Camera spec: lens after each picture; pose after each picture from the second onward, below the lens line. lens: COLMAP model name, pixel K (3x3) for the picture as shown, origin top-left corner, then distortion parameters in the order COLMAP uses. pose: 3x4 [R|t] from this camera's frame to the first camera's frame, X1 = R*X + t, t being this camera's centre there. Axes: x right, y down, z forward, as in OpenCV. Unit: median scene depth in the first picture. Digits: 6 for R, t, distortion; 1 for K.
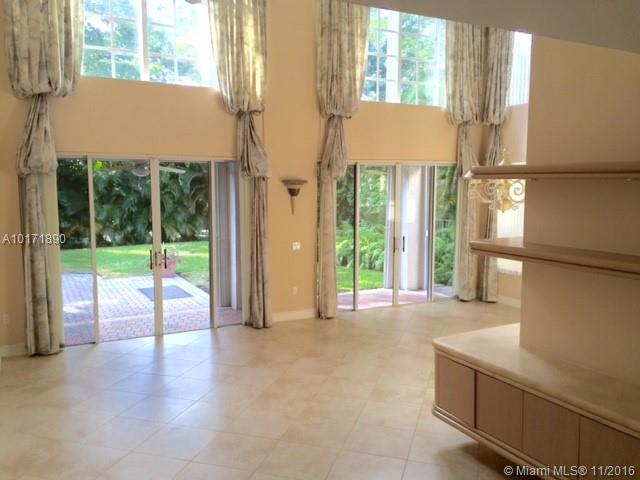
lens RADIAL K [[539.6, 0, 318.4], [0, 539.6, 238.3], [0, 0, 1]] dist [0.016091, -0.019101]
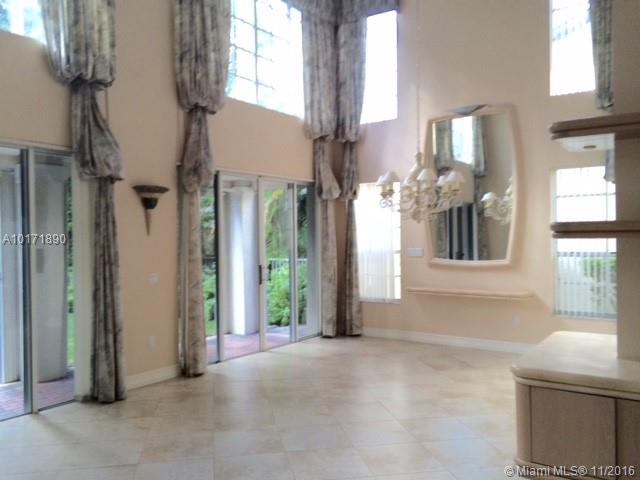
lens RADIAL K [[539.6, 0, 321.6], [0, 539.6, 240.3], [0, 0, 1]] dist [0.016091, -0.019101]
pose [[0.887719, -0.016120, 0.460103, -0.174335], [0.060505, 0.994803, -0.081886, 0.036801], [-0.456392, 0.100531, 0.884082, 0.258695]]
